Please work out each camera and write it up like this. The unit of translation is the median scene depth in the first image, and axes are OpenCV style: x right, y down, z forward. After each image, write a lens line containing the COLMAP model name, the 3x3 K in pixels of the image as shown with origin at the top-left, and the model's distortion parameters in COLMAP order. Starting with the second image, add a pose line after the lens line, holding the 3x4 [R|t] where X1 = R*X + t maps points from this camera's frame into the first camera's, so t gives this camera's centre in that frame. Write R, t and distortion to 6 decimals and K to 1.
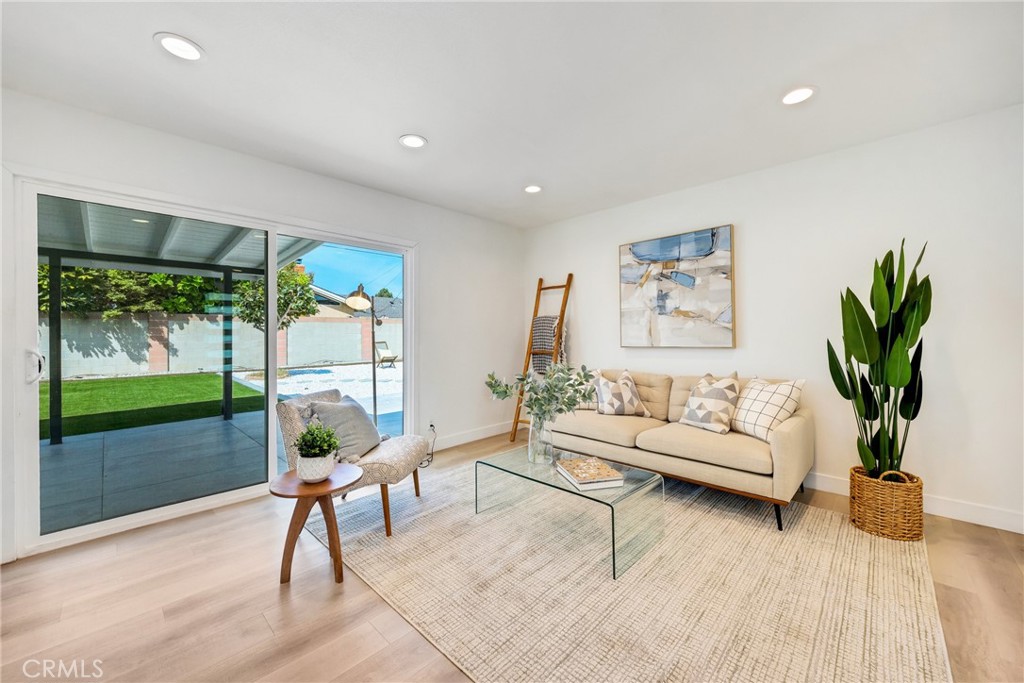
lens RADIAL K [[388.3, 0, 512.7], [0, 388.3, 336.0], [0, 0, 1]] dist [-0.001918, -0.000299]
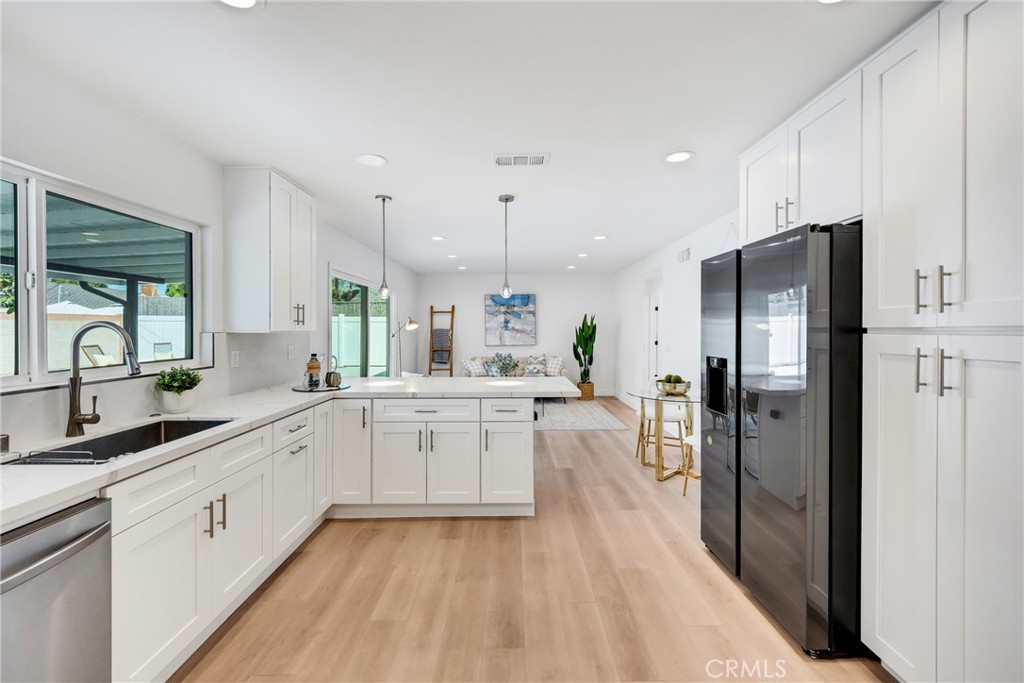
lens RADIAL K [[416.0, 0, 512.0], [0, 416.0, 331.7], [0, 0, 1]] dist [-0.000092, -0.000314]
pose [[0.723648, -0.006258, 0.690141, -1.234127], [0.001784, 0.999973, 0.007196, -0.066214], [-0.690167, -0.003976, 0.723639, -0.722589]]
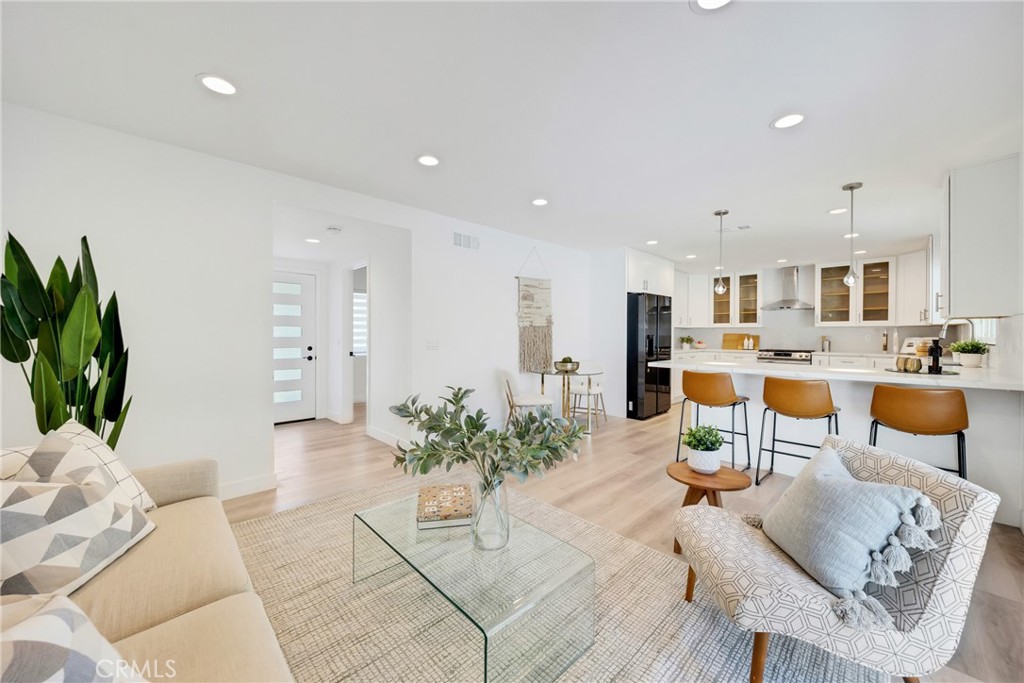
lens RADIAL K [[388.3, 0, 512.7], [0, 388.3, 336.0], [0, 0, 1]] dist [-0.001918, -0.000299]
pose [[-0.999532, -0.003890, 0.030340, 0.008537], [-0.003643, 0.999960, 0.008179, -0.024477], [-0.030370, 0.008065, -0.999506, 1.158049]]
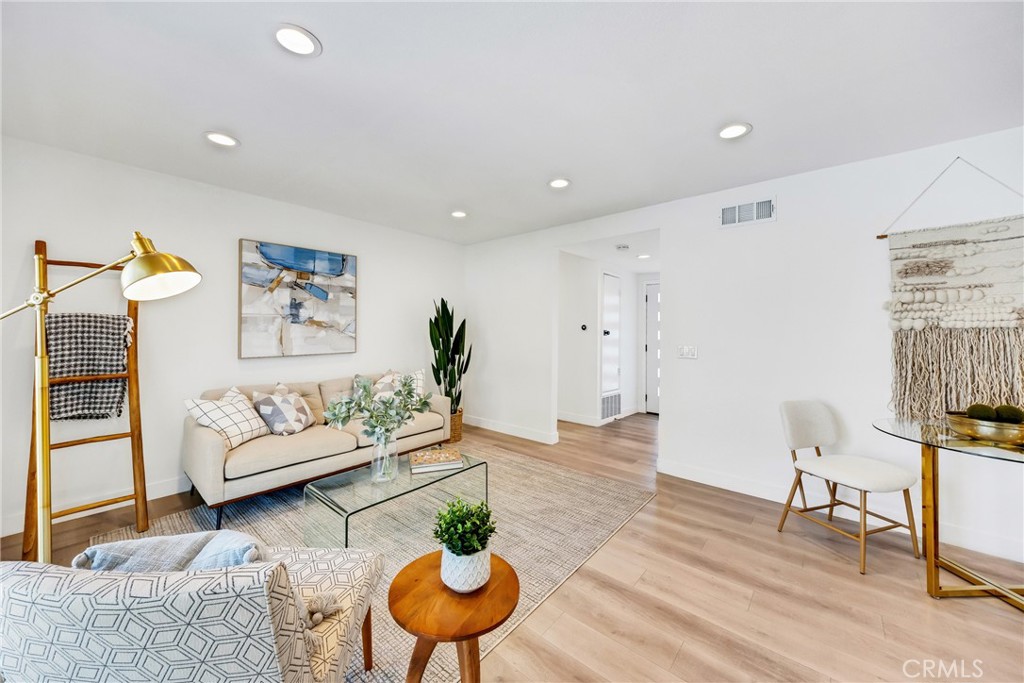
lens RADIAL K [[369.7, 0, 512.3], [0, 369.7, 323.8], [0, 0, 1]] dist [-0.002288, -0.000142]
pose [[-0.052455, 0.021413, 0.998394, -0.623826], [-0.006374, 0.999743, -0.021777, -0.037578], [-0.998603, -0.007507, -0.052305, 0.505163]]
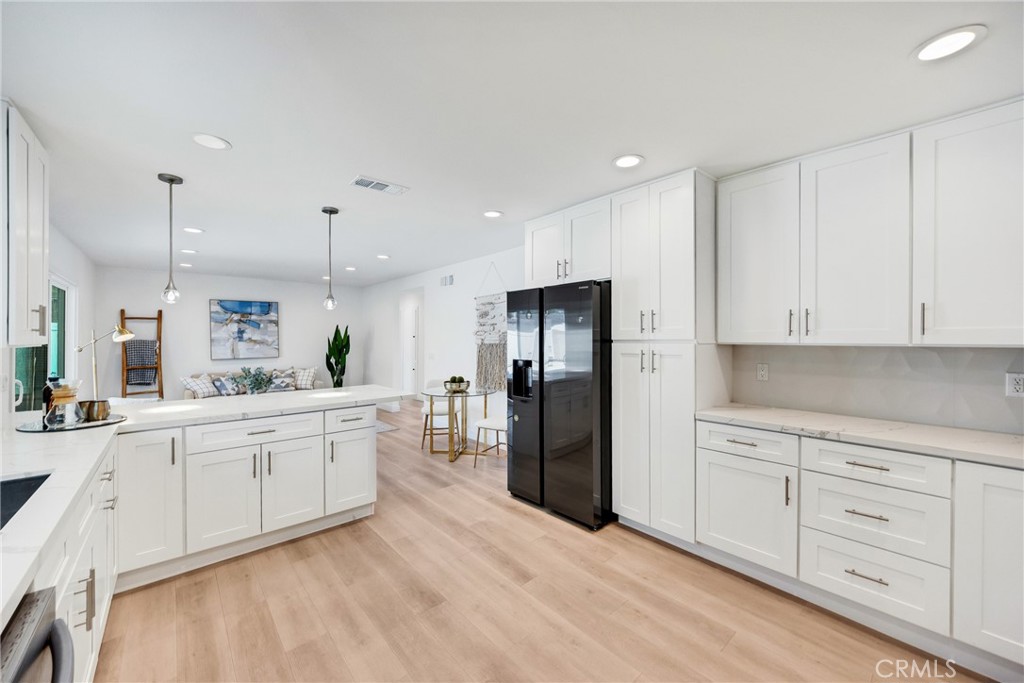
lens RADIAL K [[392.4, 0, 512.0], [0, 392.4, 341.5], [0, 0, 1]] dist [-0.002844, -0.000354]
pose [[0.090640, -0.008991, 0.995843, -1.455871], [0.002199, 0.999959, 0.008828, -0.070669], [-0.995881, 0.001390, 0.090656, -0.513955]]
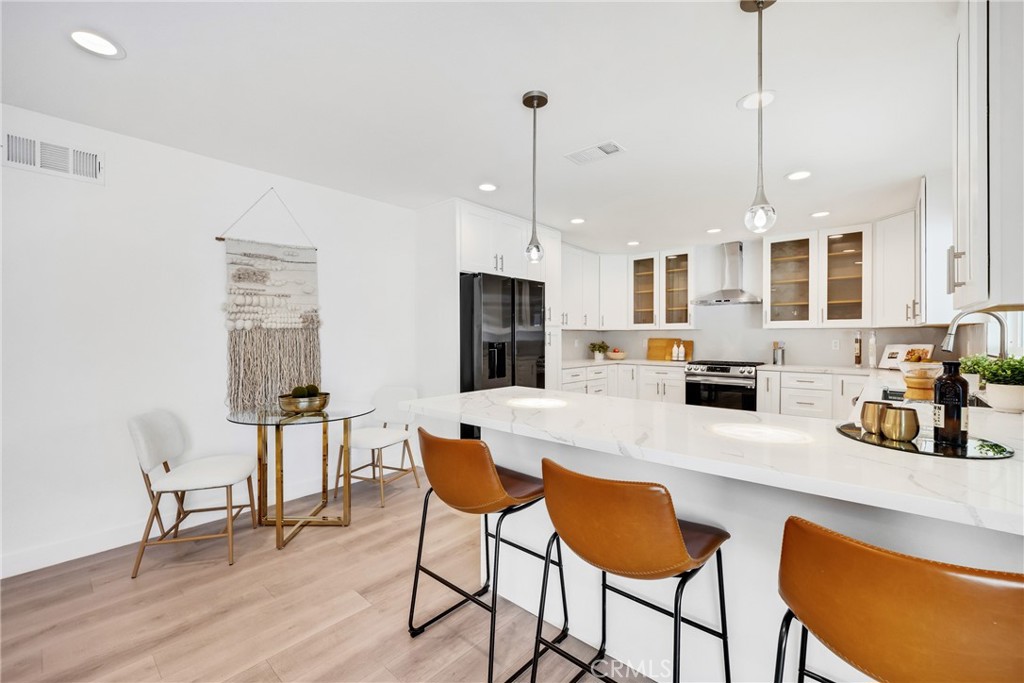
lens RADIAL K [[432.6, 0, 510.6], [0, 432.6, 337.1], [0, 0, 1]] dist [-0.002753, -0.000758]
pose [[-0.999080, -0.001330, -0.042865, -0.495329], [-0.001506, 0.999991, 0.004062, -0.035368], [0.042859, 0.004123, -0.999073, 0.637668]]
